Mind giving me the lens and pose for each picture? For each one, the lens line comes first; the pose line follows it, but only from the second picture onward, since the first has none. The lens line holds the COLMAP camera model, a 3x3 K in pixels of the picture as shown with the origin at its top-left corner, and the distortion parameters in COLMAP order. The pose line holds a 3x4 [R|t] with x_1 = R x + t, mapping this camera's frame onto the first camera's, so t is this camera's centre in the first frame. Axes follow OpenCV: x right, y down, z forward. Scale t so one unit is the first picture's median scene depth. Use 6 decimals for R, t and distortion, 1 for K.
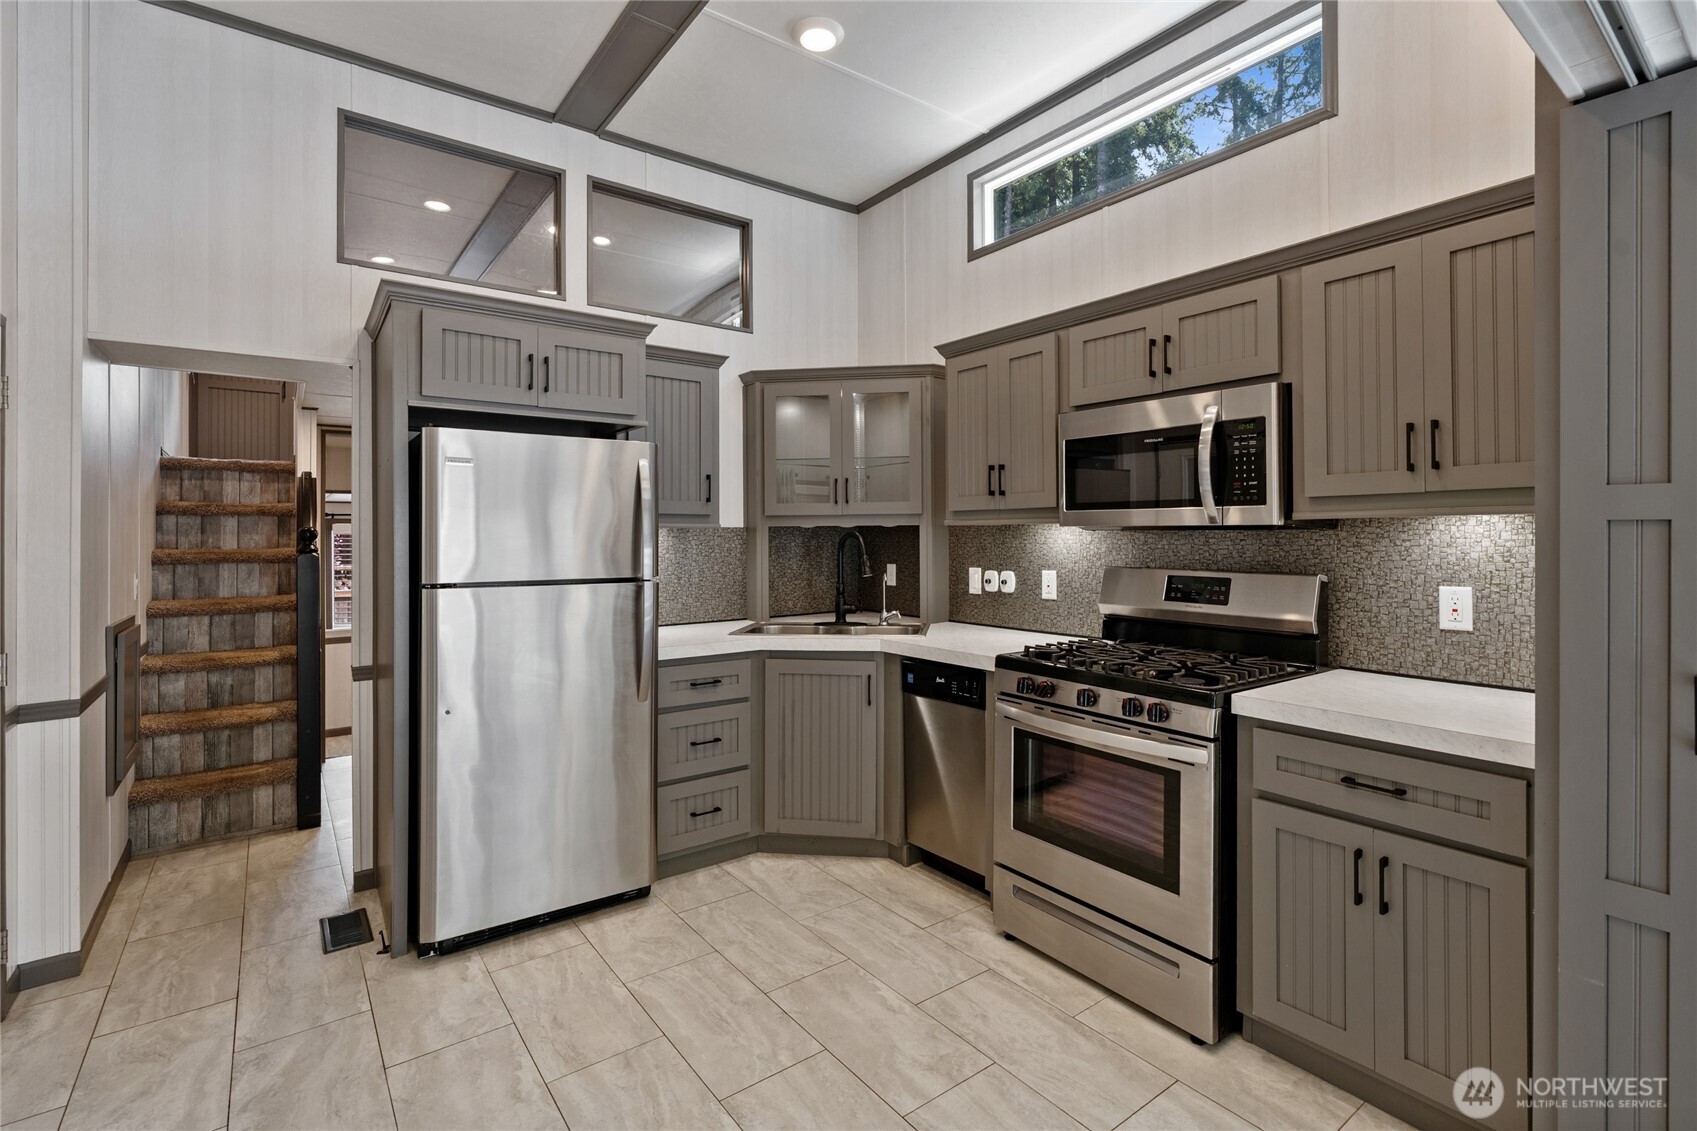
lens RADIAL K [[782.6, 0, 846.6], [0, 782.6, 538.3], [0, 0, 1]] dist [0.019346, 0.000113]
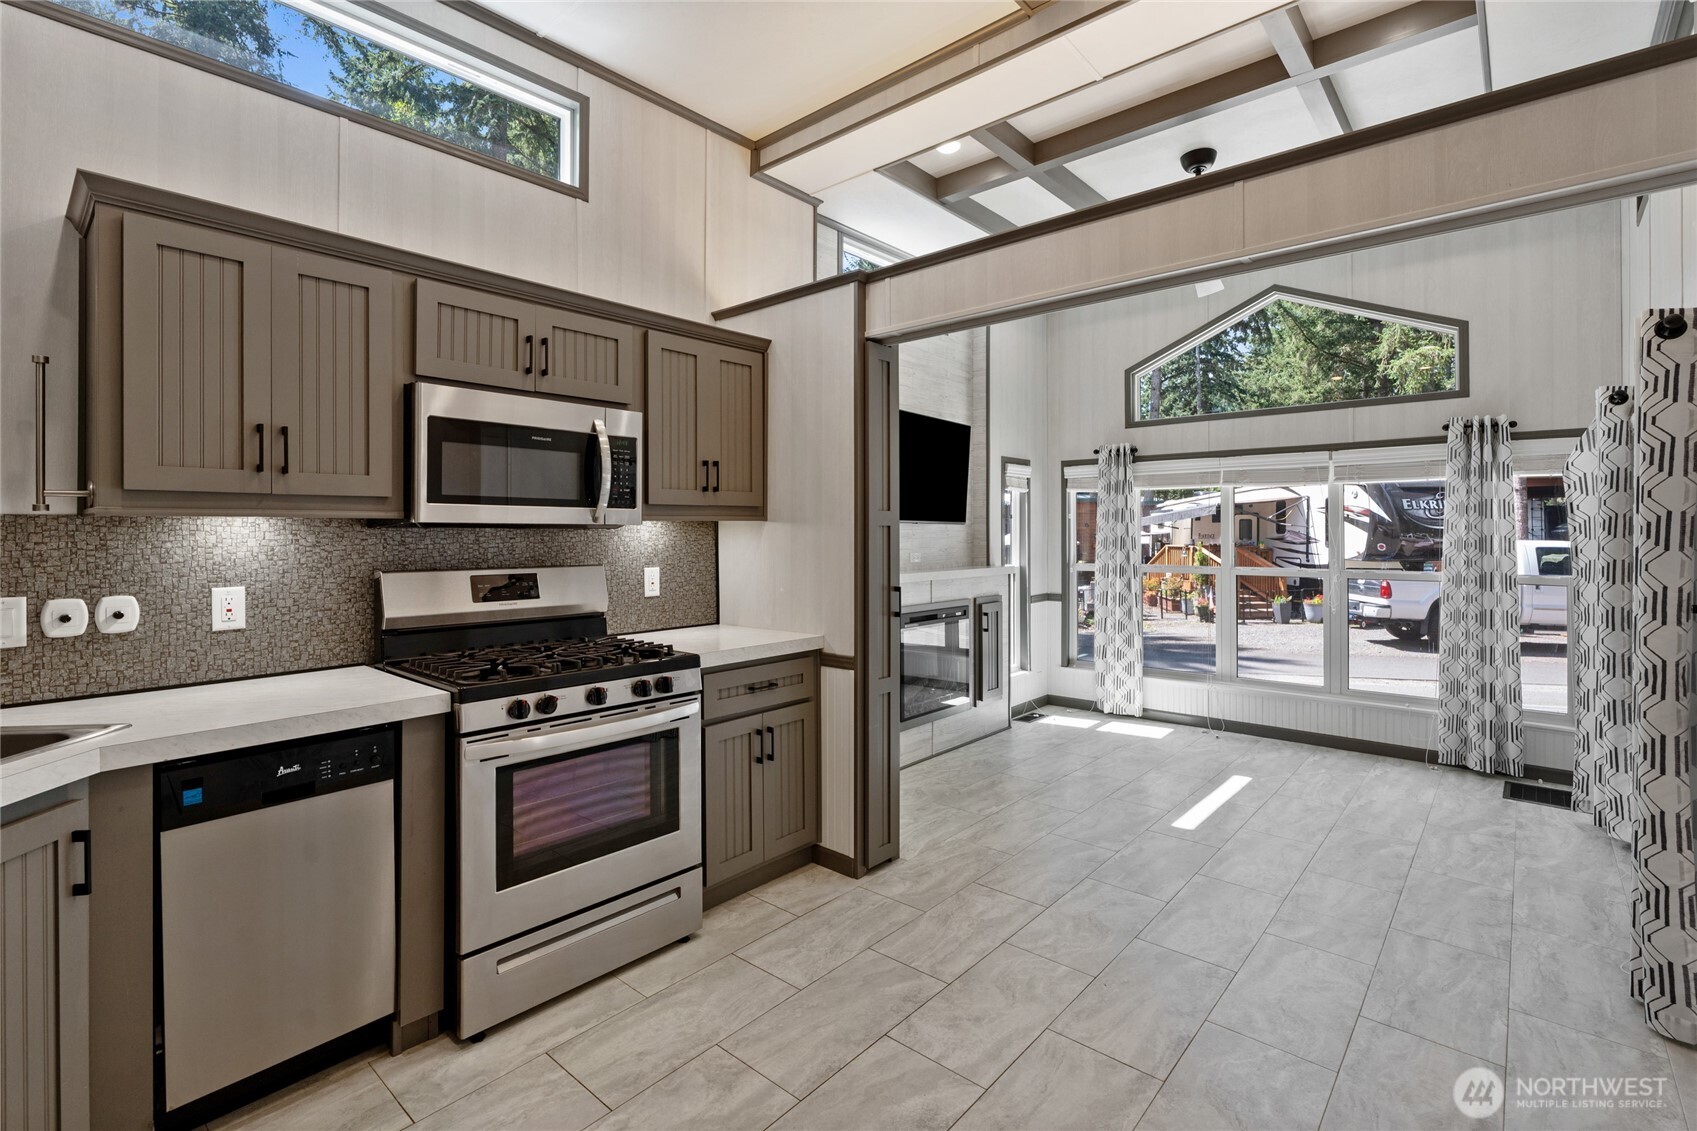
lens RADIAL K [[773.6, 0, 846.0], [0, 773.6, 531.0], [0, 0, 1]] dist [-0.000416, 0.000113]
pose [[-0.201758, 0.005478, 0.979420, -0.626993], [0.007327, 0.999965, -0.004084, 0.000184], [-0.979408, 0.006352, -0.201791, 0.776416]]
